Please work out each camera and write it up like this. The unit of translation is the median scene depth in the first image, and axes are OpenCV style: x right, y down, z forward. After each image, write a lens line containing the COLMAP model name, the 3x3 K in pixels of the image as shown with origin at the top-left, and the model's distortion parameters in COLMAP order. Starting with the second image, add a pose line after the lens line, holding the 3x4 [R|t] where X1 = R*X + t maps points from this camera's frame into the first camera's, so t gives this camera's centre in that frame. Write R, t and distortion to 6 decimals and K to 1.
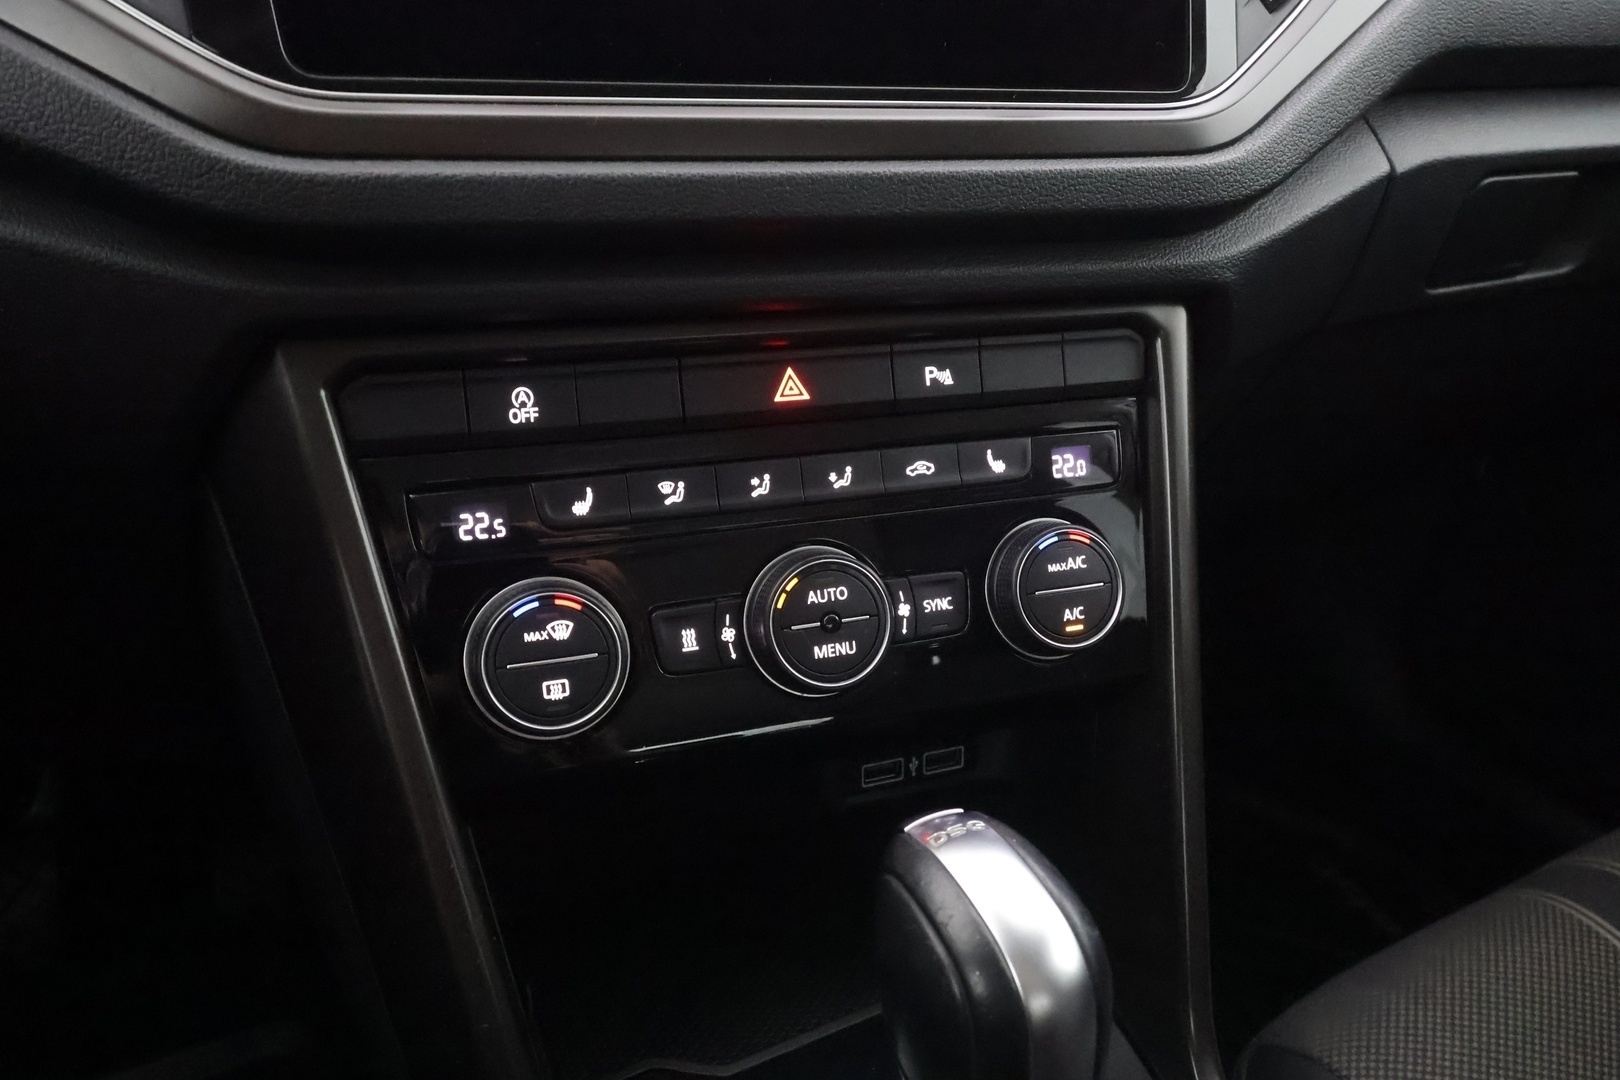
lens RADIAL K [[1162.4, 0, 821.3], [0, 1162.4, 532.9], [0, 0, 1]] dist [-0.006458, 0.003549]
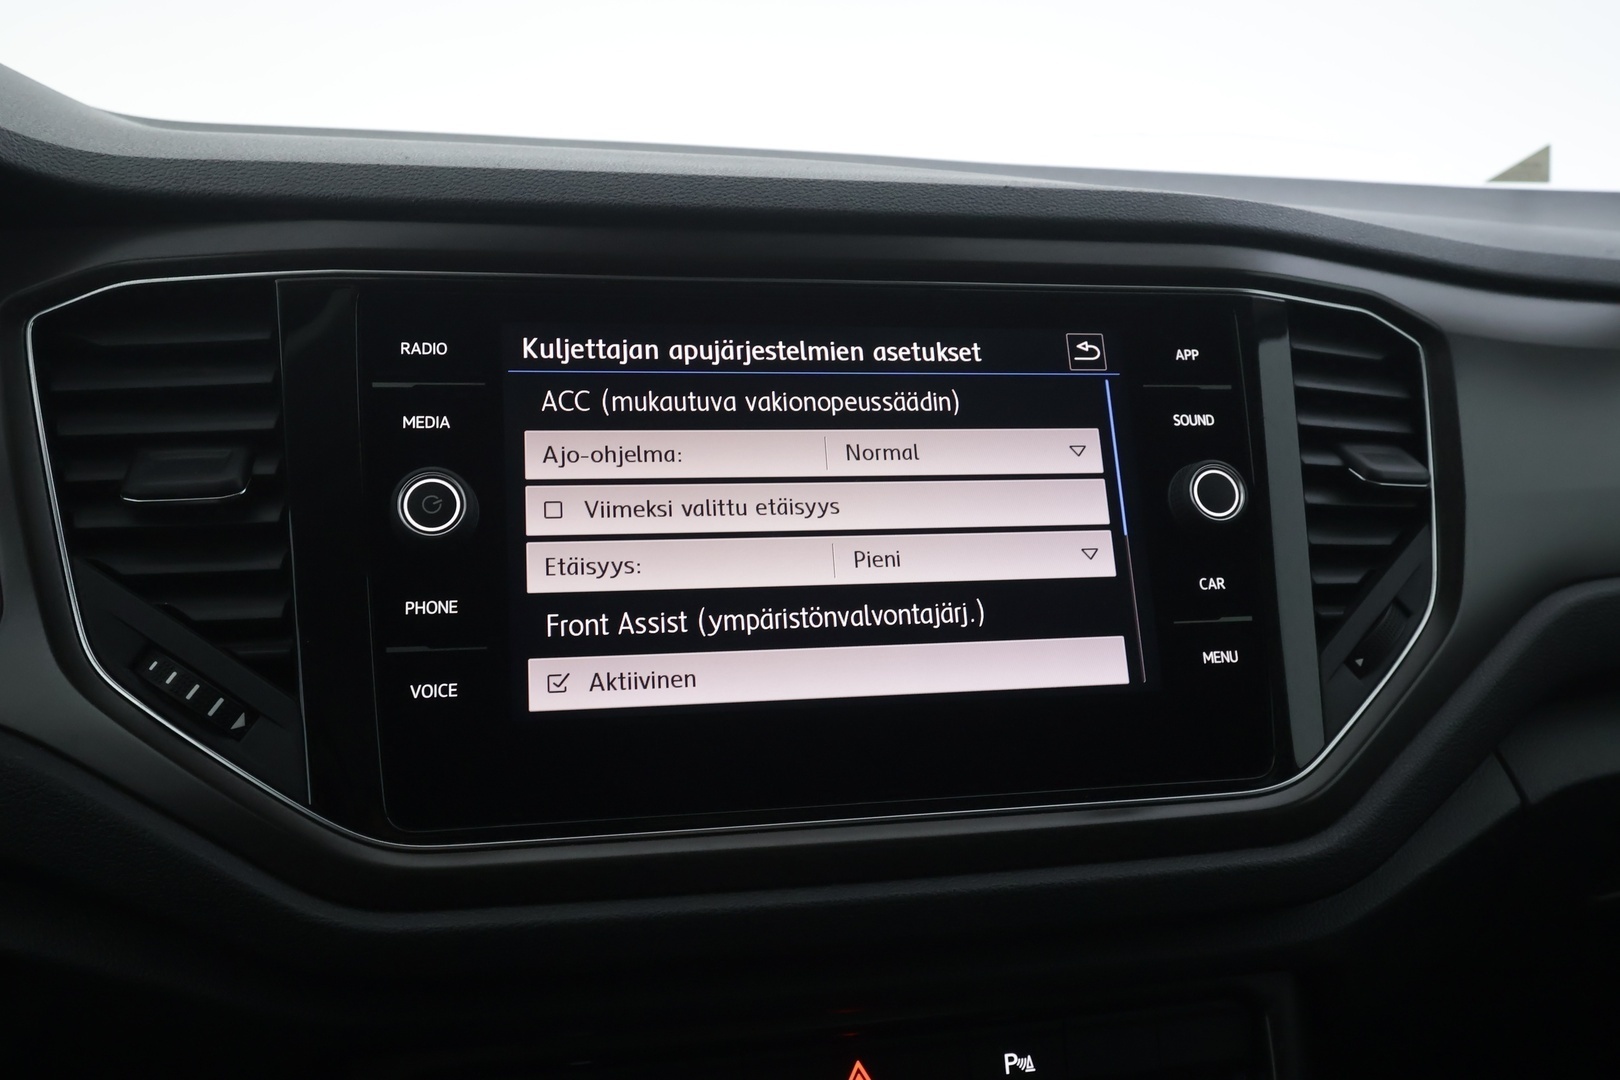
lens RADIAL K [[1259.8, 0, 807.7], [0, 1259.8, 535.9], [0, 0, 1]] dist [-0.001822, 0.005167]
pose [[0.991071, 0.000280, -0.133333, 0.070745], [-0.034037, 0.967398, -0.250962, -0.302283], [0.128915, 0.253260, 0.958770, -0.117243]]
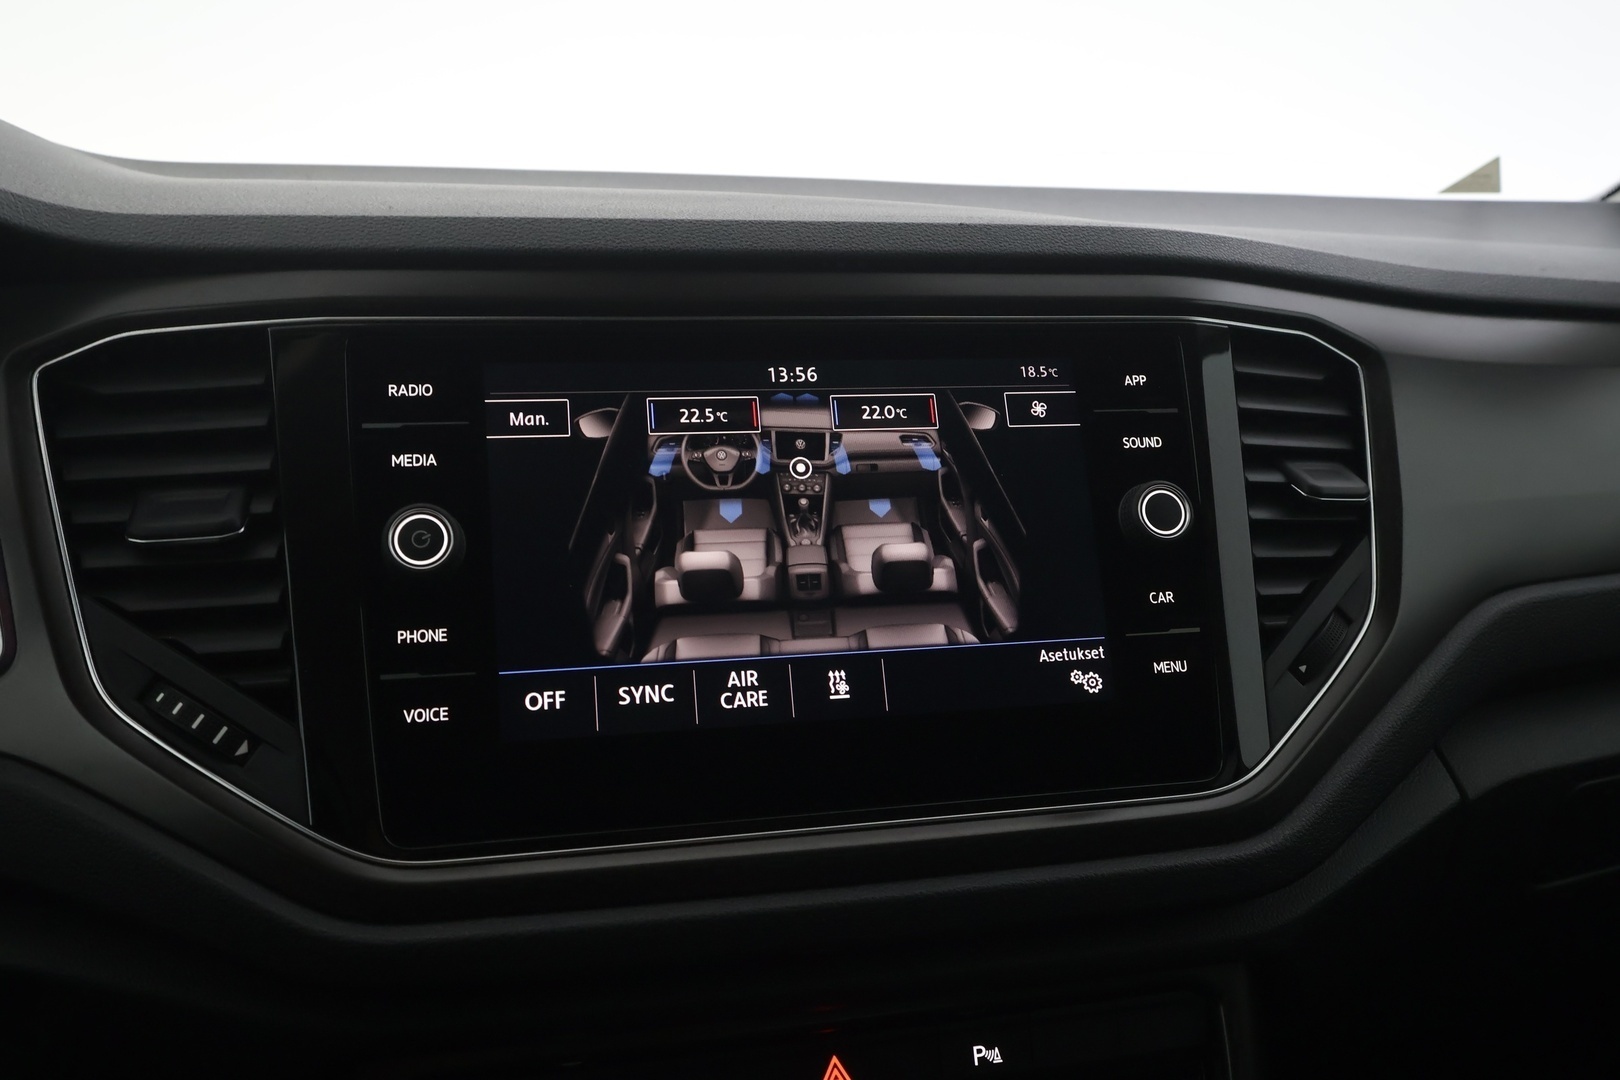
lens RADIAL K [[1259.8, 0, 807.1], [0, 1259.8, 538.8], [0, 0, 1]] dist [-0.001822, 0.005167]
pose [[0.992241, -0.018328, -0.122974, 0.093652], [-0.013388, 0.967574, -0.252234, -0.304600], [0.123610, 0.251923, 0.959820, -0.178440]]
